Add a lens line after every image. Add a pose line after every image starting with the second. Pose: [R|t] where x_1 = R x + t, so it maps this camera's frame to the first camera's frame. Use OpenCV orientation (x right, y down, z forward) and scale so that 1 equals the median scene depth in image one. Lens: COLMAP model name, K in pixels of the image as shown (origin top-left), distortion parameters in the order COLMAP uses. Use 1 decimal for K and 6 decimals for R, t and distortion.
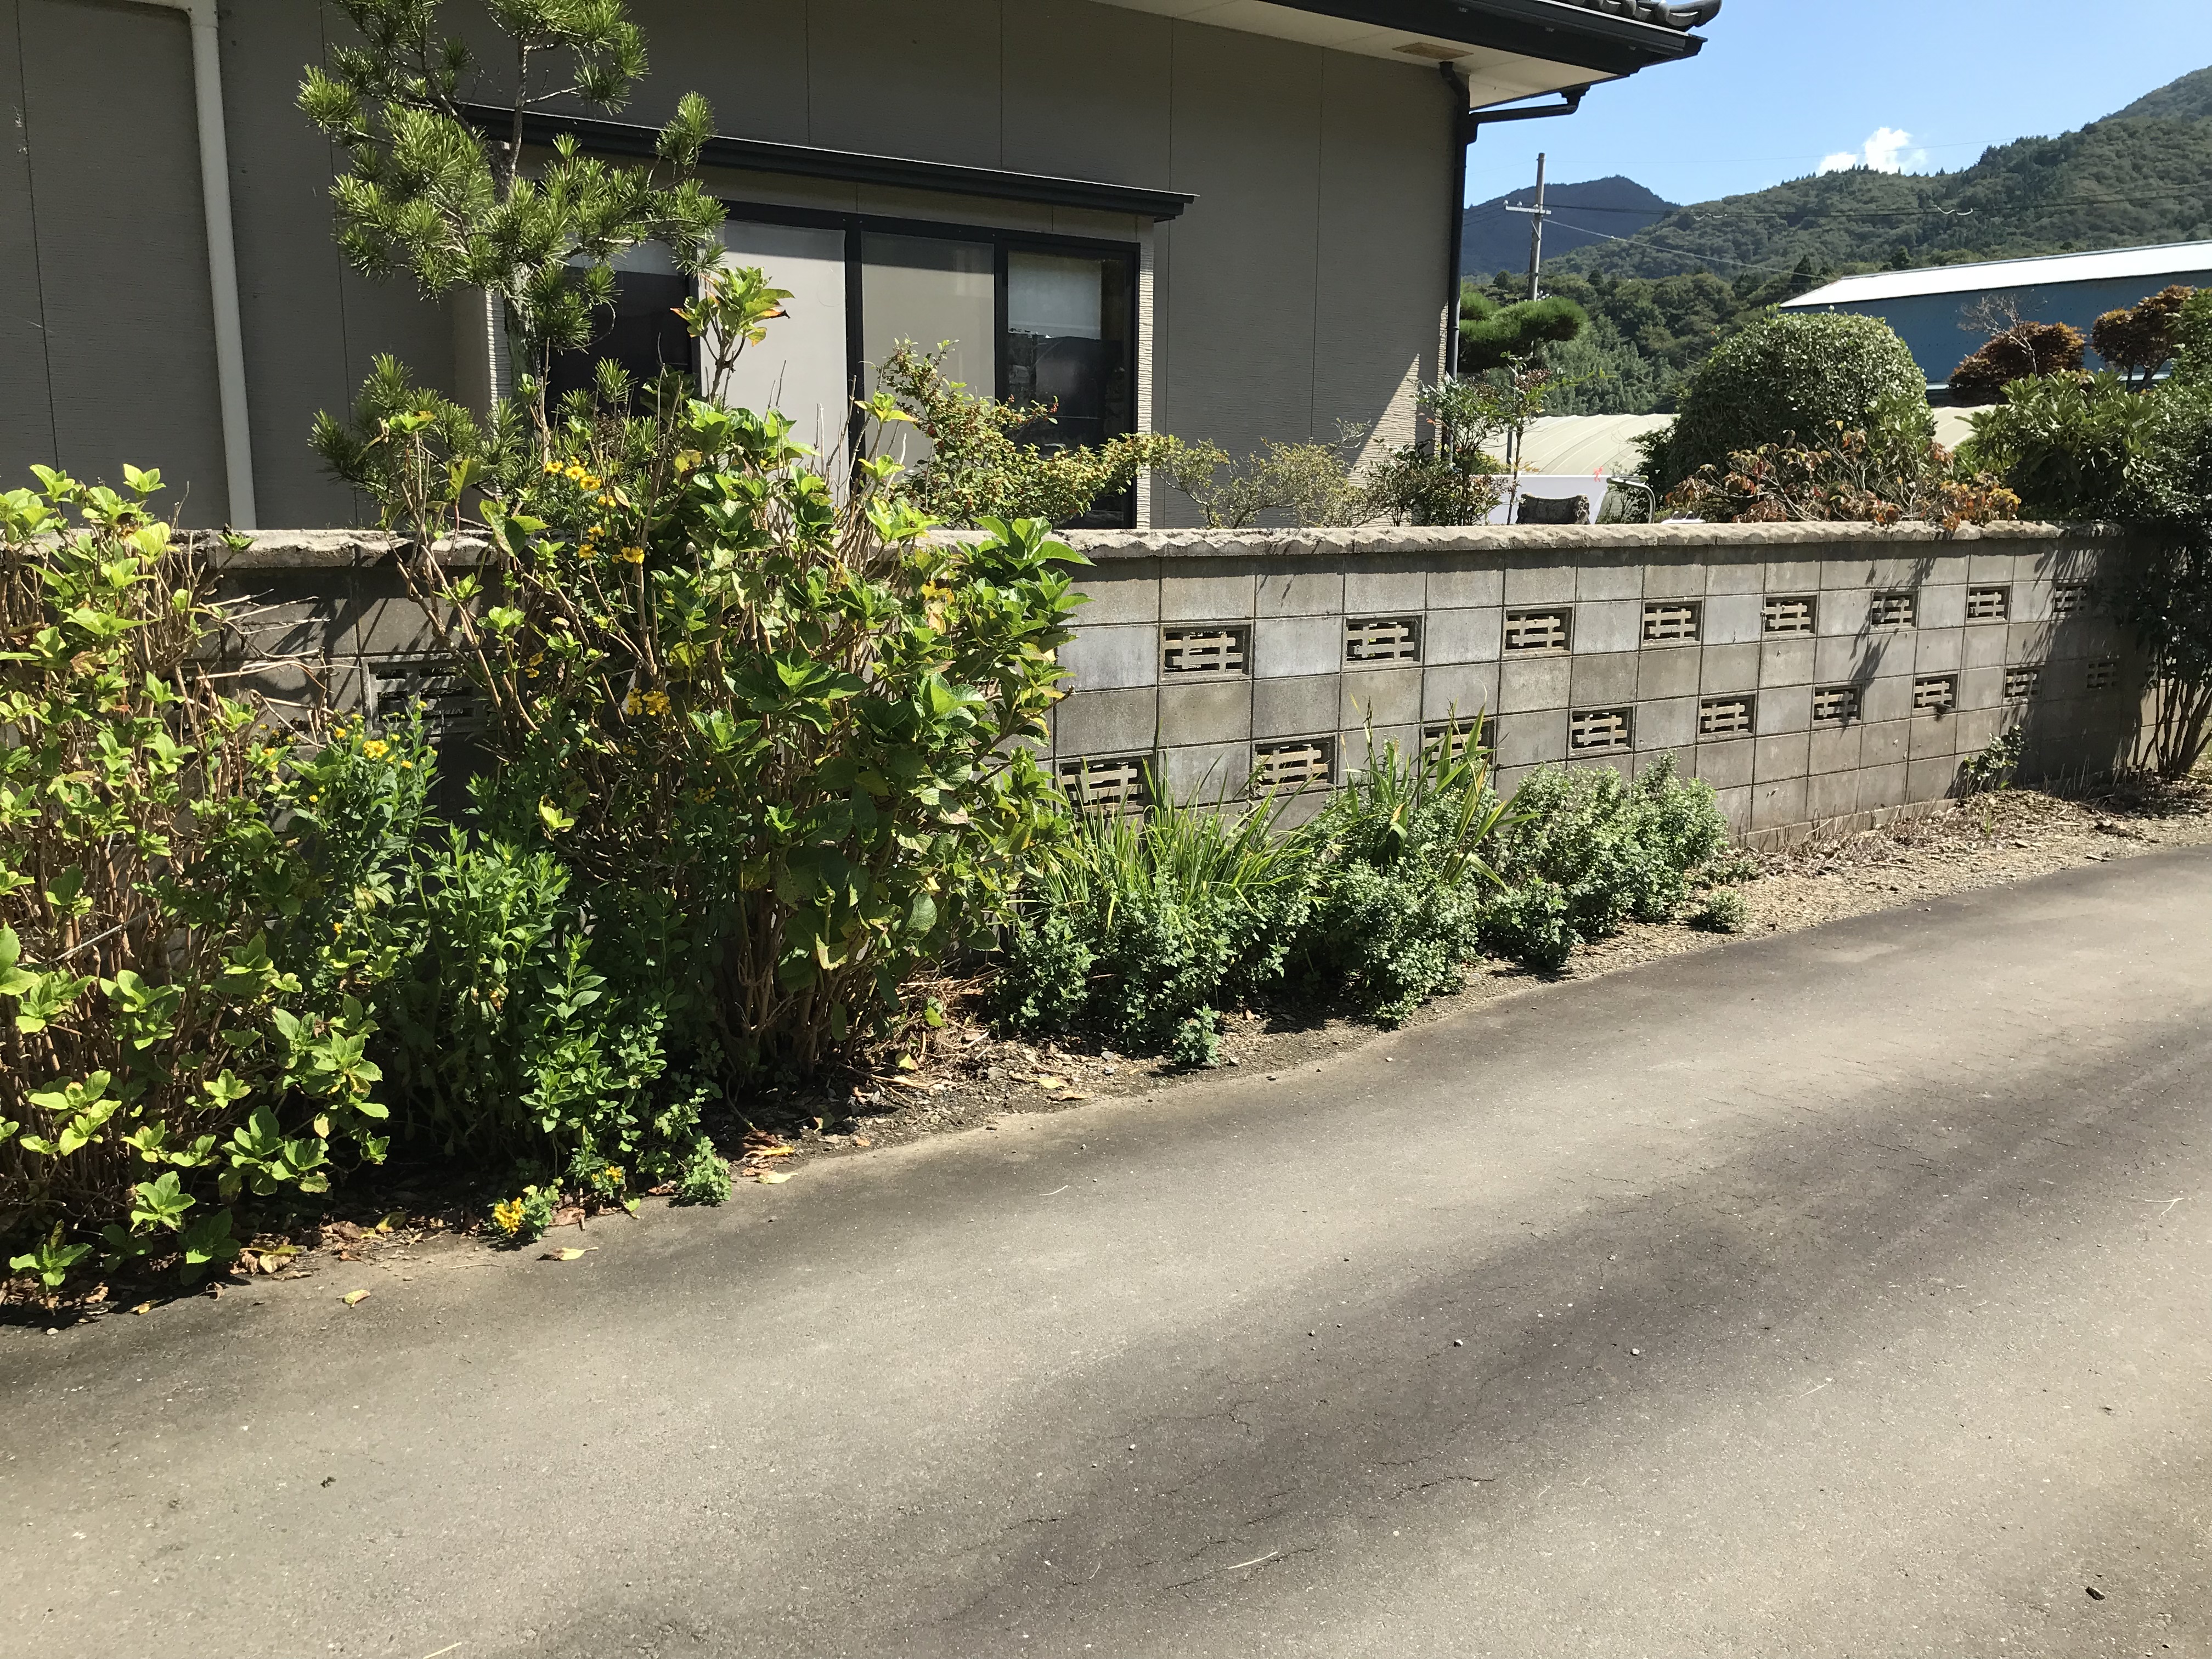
lens RADIAL K [[1808.2, 0, 1107.2], [0, 1808.2, 833.1], [0, 0, 1]] dist [0.043861, -0.052460]
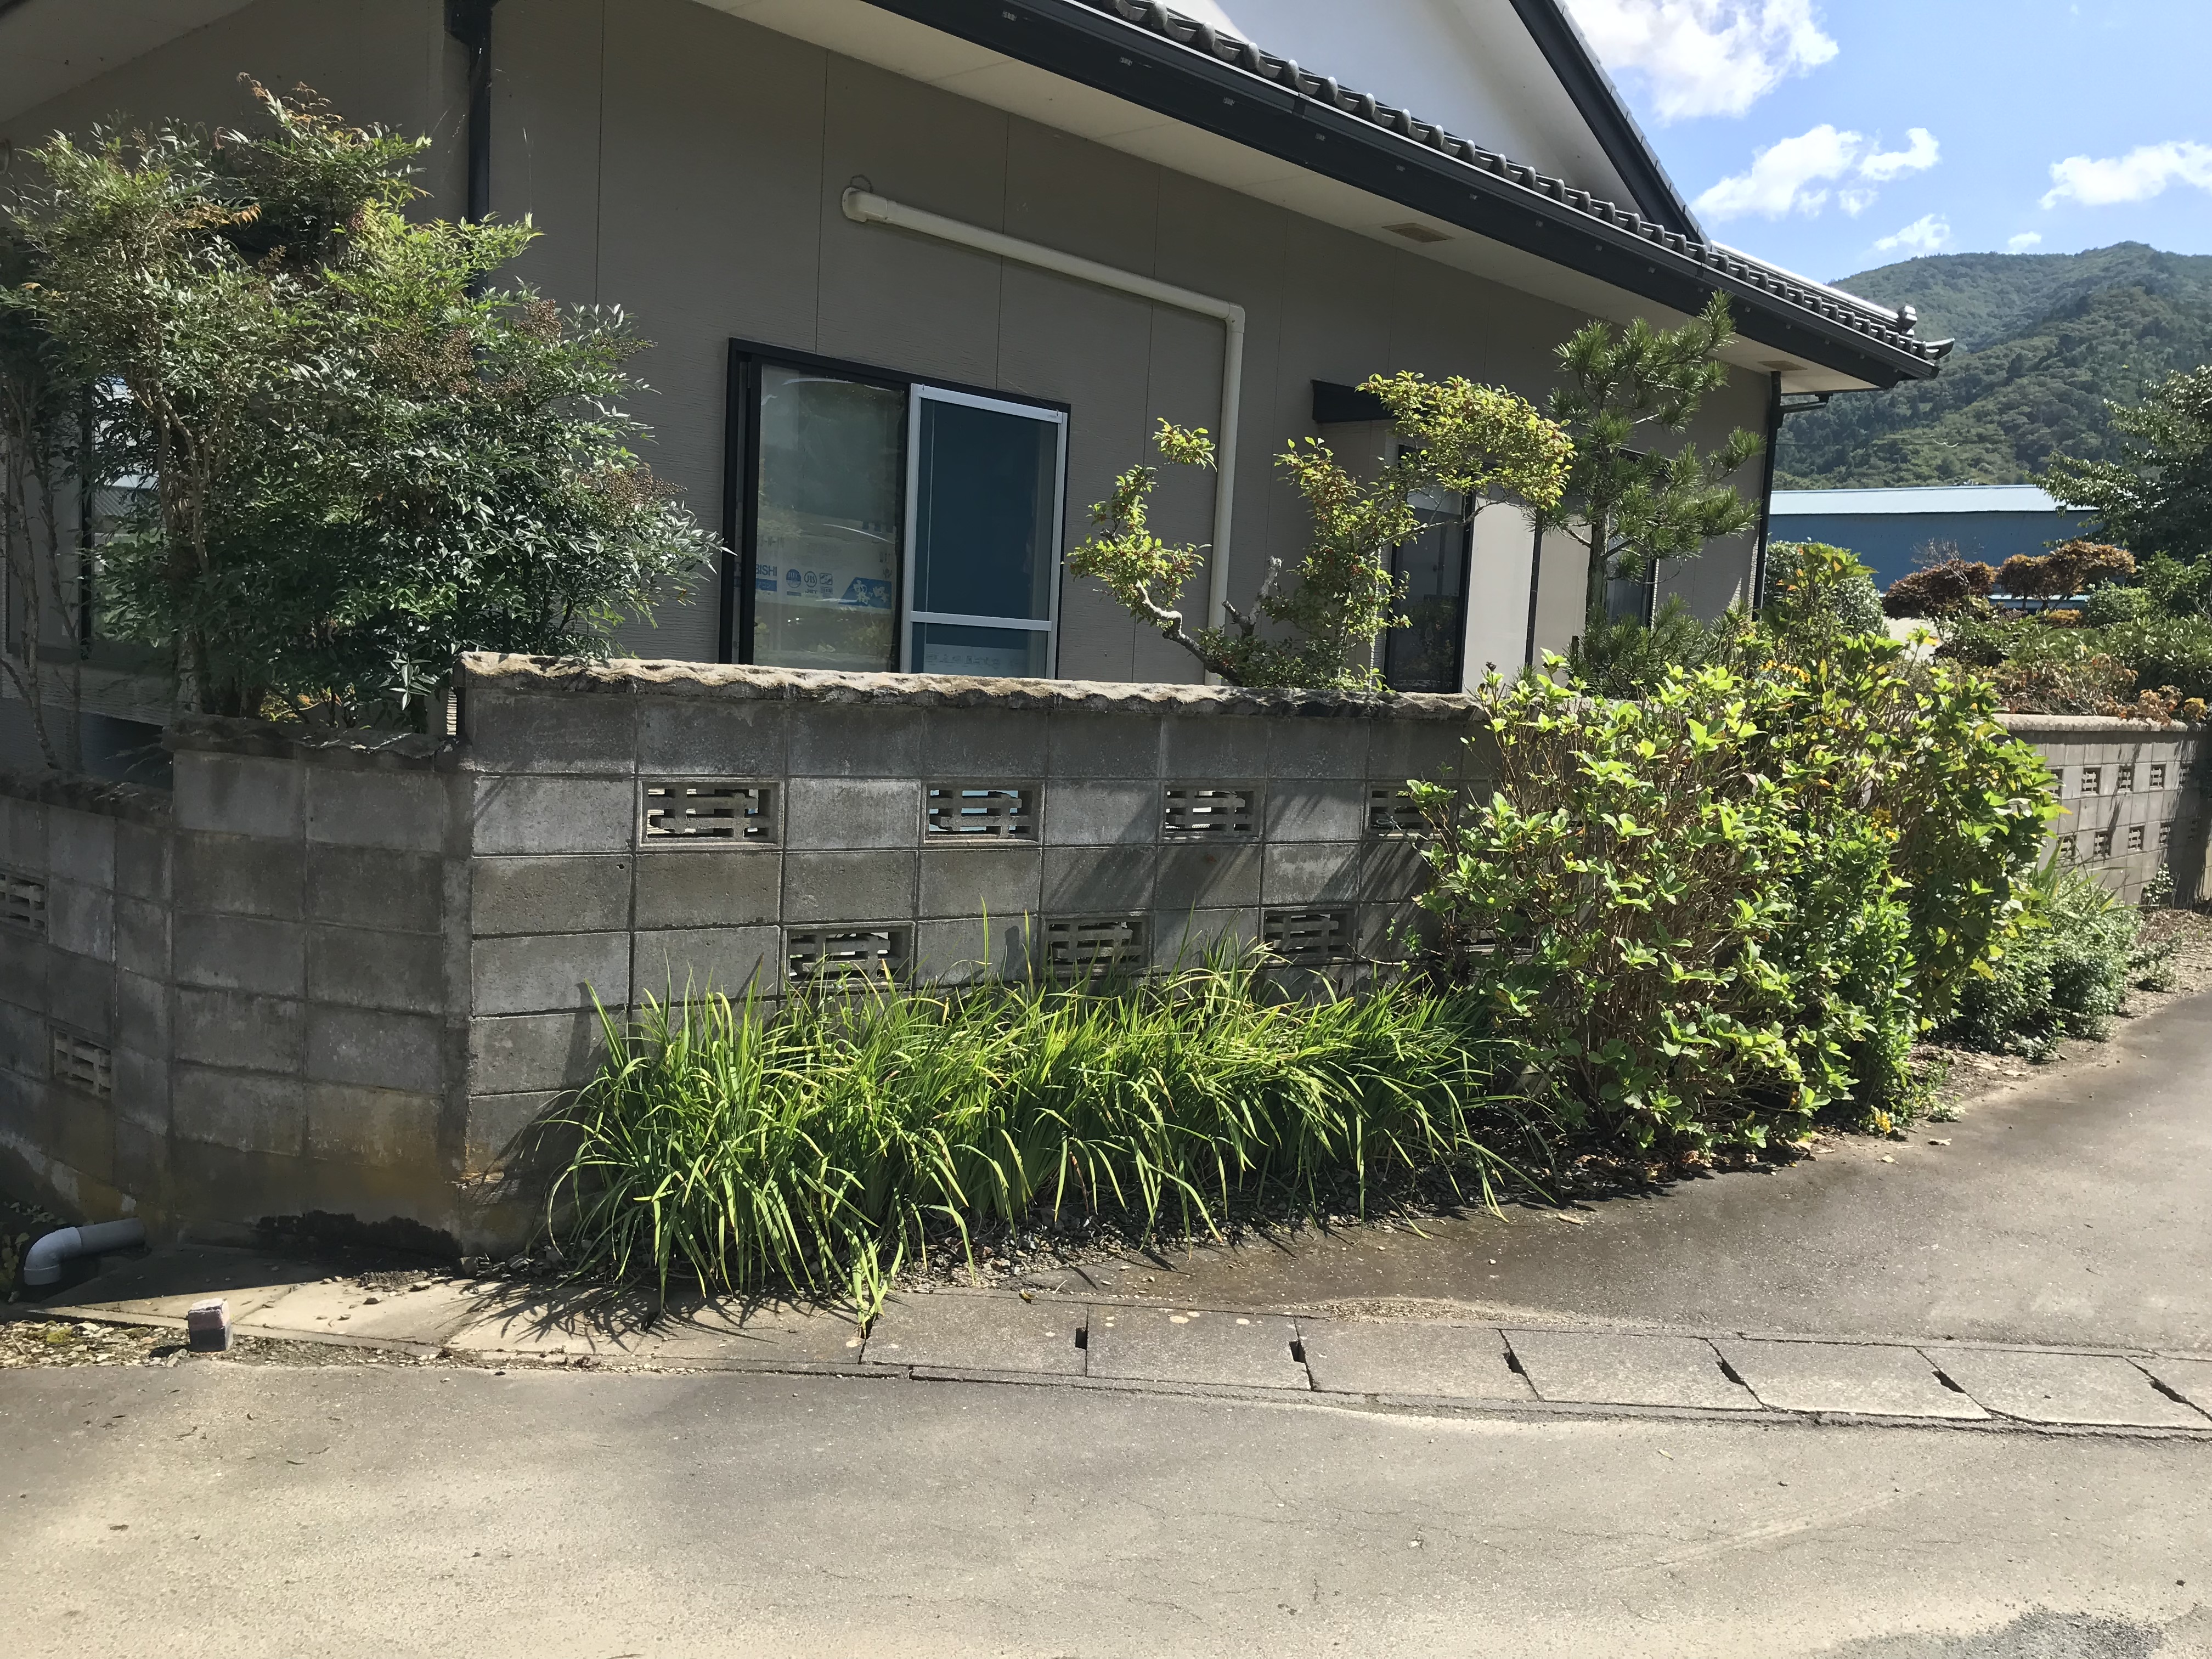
lens RADIAL K [[1808.2, 0, 1112.0], [0, 1808.2, 820.7], [0, 0, 1]] dist [0.043861, -0.052460]
pose [[0.979288, 0.024807, 0.200945, -1.213594], [-0.007066, 0.996048, -0.088530, 0.080293], [-0.202347, 0.085277, 0.975594, -0.439077]]
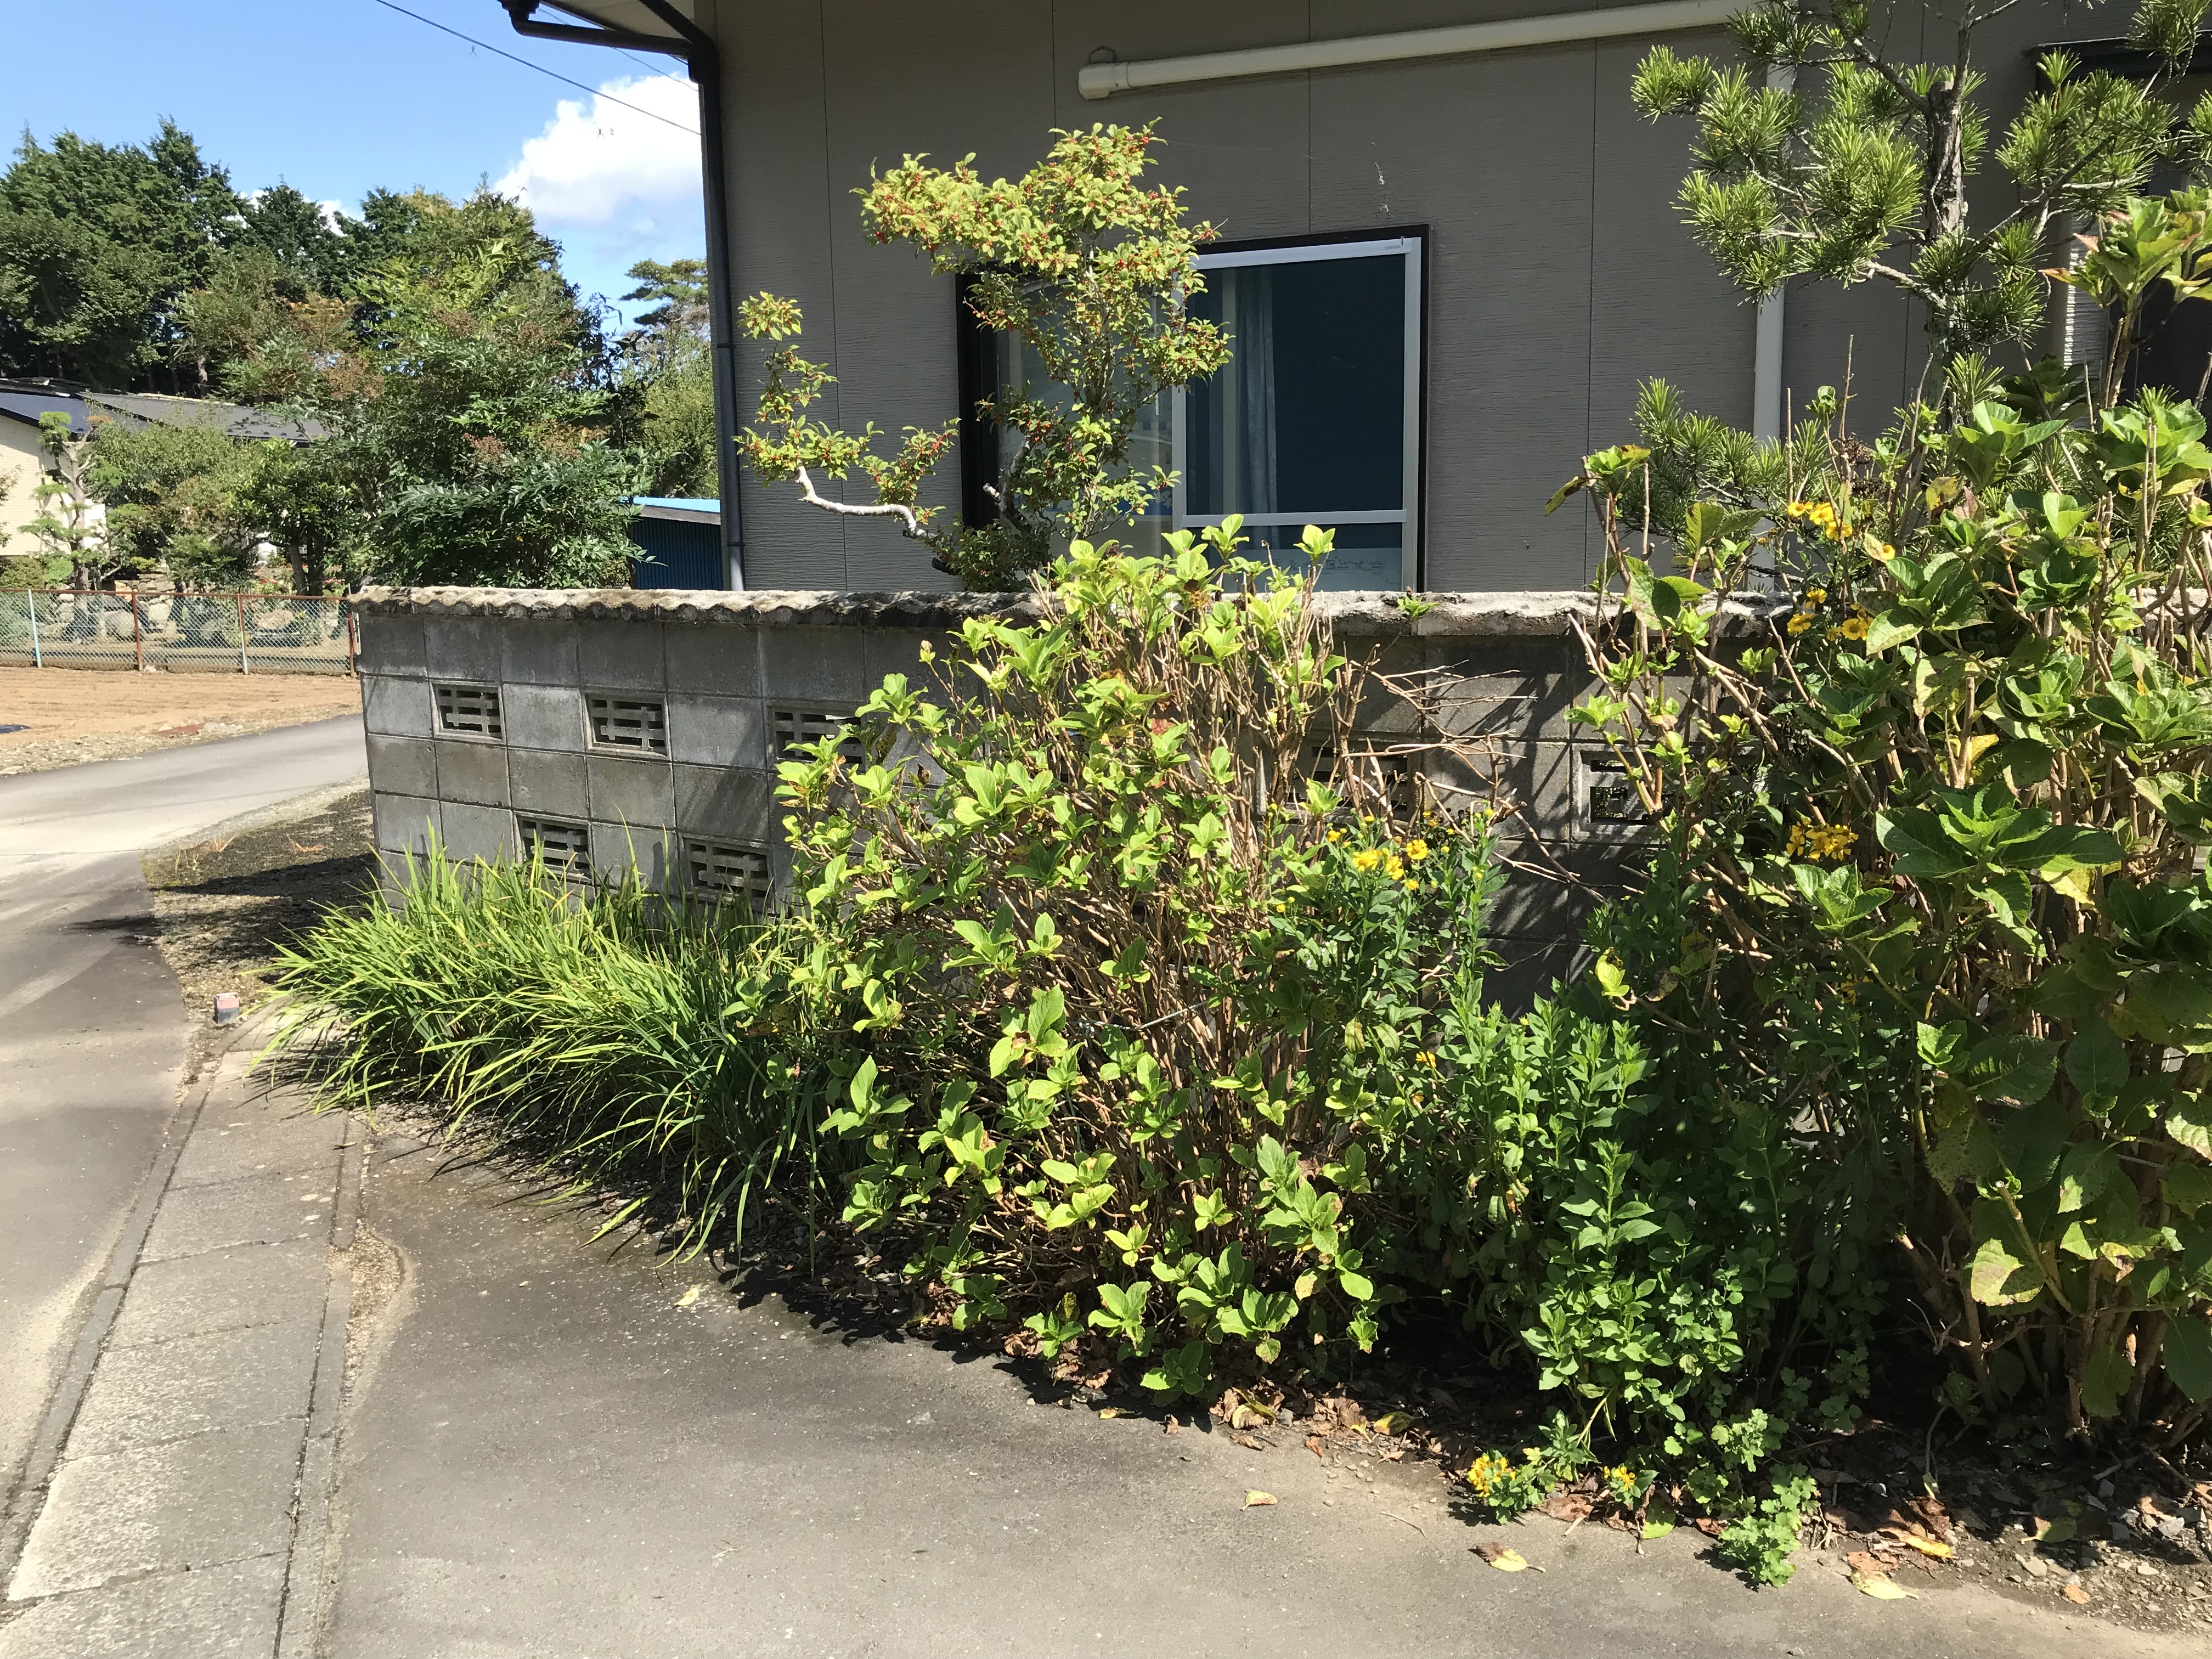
lens RADIAL K [[1808.2, 0, 1114.9], [0, 1808.2, 836.2], [0, 0, 1]] dist [0.043861, -0.052460]
pose [[0.525964, 0.119743, -0.842036, 0.185023], [-0.142779, 0.988420, 0.051375, -0.067732], [0.838437, 0.093204, 0.536970, 0.382775]]
